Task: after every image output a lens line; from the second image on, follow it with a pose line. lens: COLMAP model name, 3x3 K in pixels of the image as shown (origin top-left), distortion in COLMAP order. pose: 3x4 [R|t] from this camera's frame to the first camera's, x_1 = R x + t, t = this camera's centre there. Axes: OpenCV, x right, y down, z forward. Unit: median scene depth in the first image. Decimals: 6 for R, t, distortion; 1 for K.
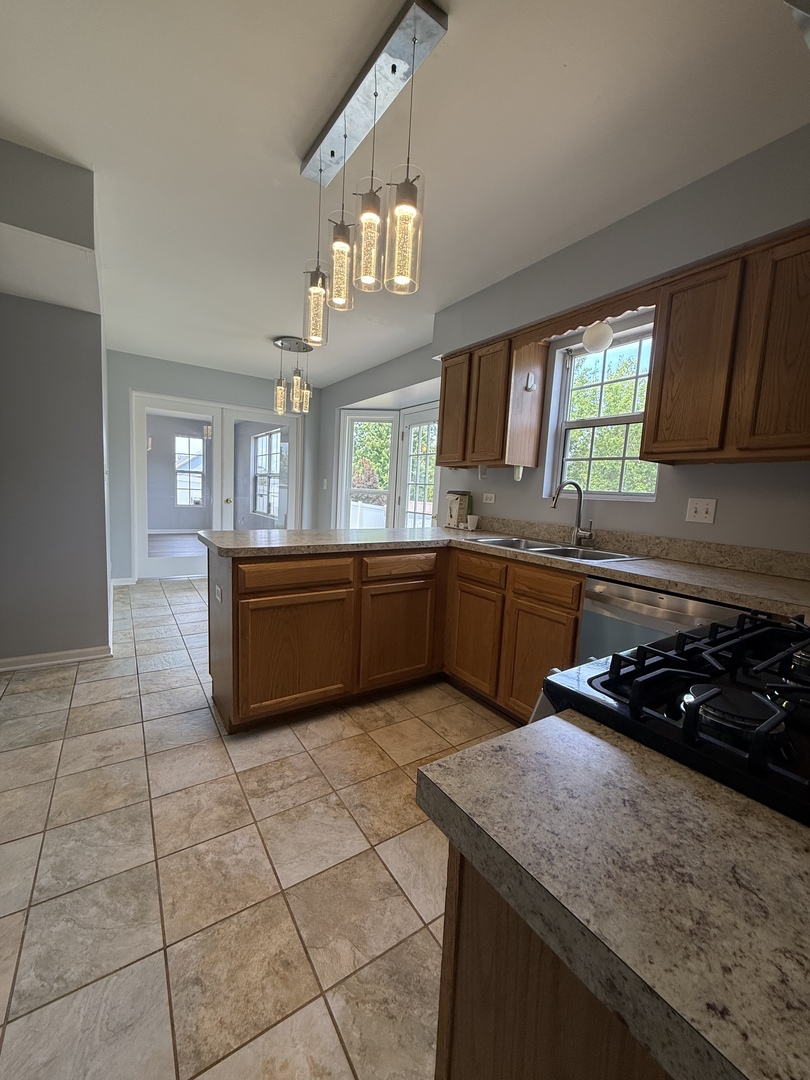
lens RADIAL K [[427.6, 0, 405.0], [0, 427.6, 540.0], [0, 0, 1]] dist [-0.000135, -0.000211]
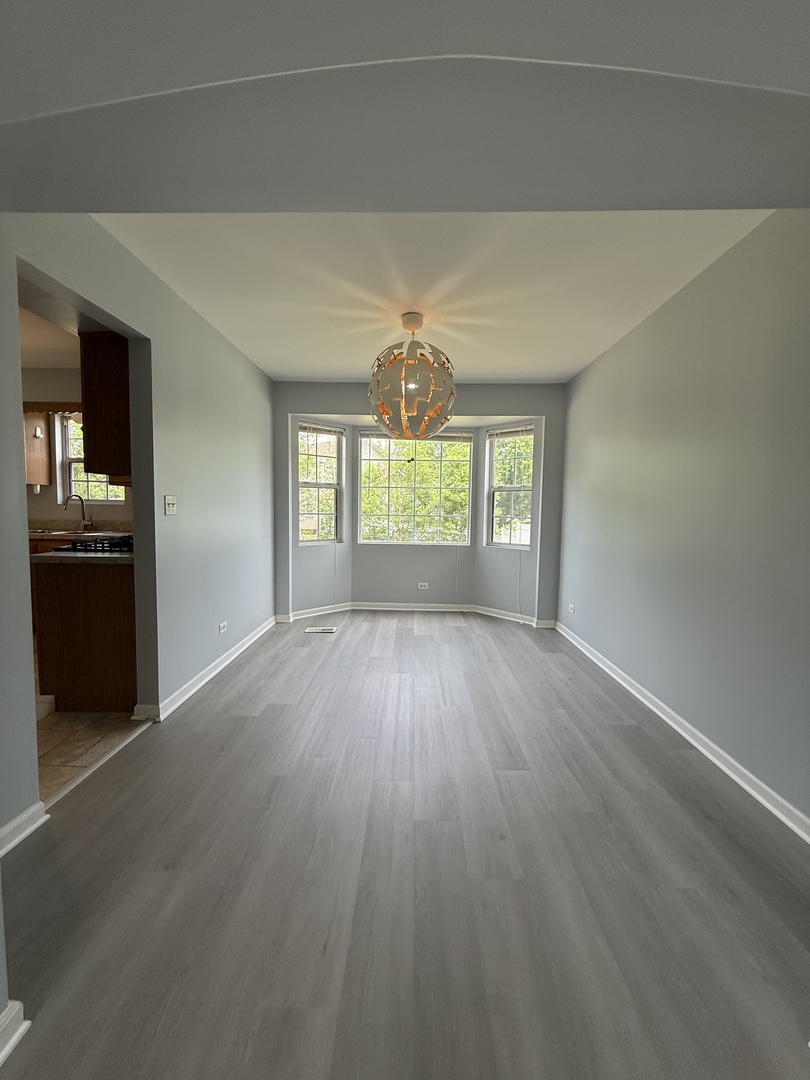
lens RADIAL K [[427.6, 0, 405.0], [0, 427.6, 540.0], [0, 0, 1]] dist [-0.000135, -0.000211]
pose [[0.568831, -0.098171, 0.816574, -0.292794], [0.105589, 0.993351, 0.045870, 0.111762], [-0.815648, 0.060129, 0.575415, -1.097365]]
